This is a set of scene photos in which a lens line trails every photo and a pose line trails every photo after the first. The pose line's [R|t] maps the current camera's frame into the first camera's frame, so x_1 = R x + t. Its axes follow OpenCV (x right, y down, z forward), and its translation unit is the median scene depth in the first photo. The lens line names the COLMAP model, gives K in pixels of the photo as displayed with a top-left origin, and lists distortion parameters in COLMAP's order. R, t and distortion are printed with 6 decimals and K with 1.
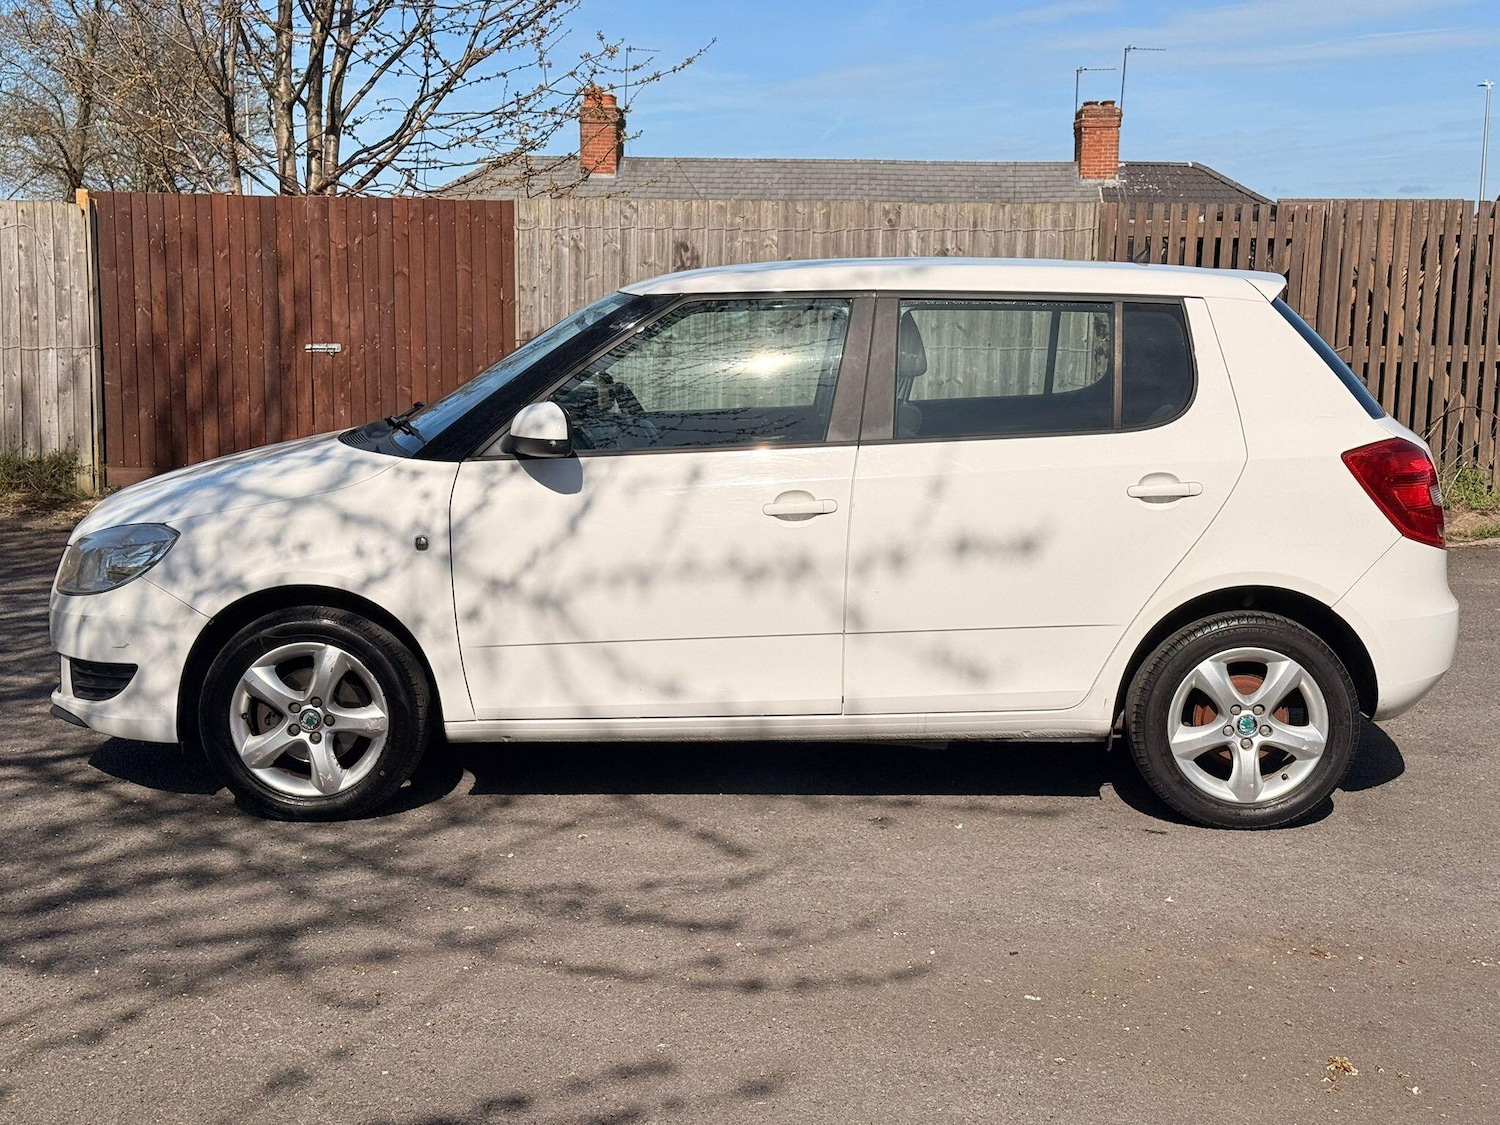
lens RADIAL K [[2083.6, 0, 750.0], [0, 2083.6, 562.5], [0, 0, 1]] dist [0.191809, -0.489477]
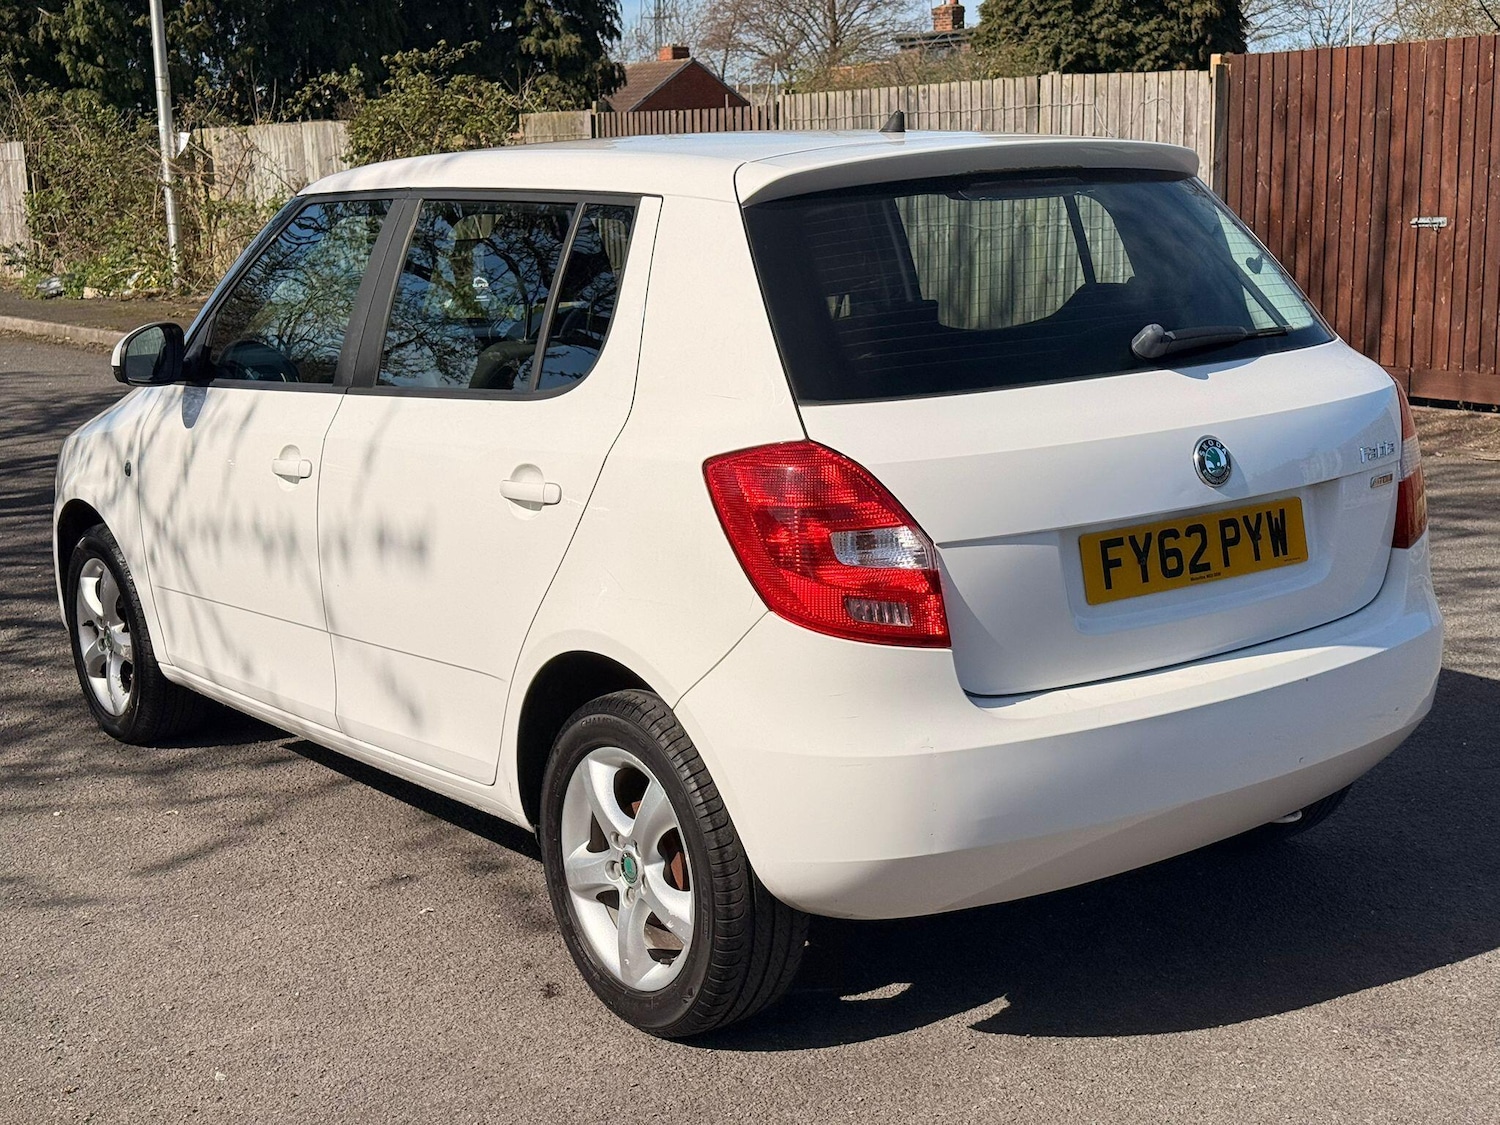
lens RADIAL K [[2085.8, 0, 758.5], [0, 2085.8, 565.5], [0, 0, 1]] dist [0.178982, -0.437521]
pose [[0.601005, 0.123628, -0.789626, 0.724088], [-0.068233, 0.992294, 0.103425, -0.079531], [0.796327, -0.008281, 0.604809, 0.615900]]
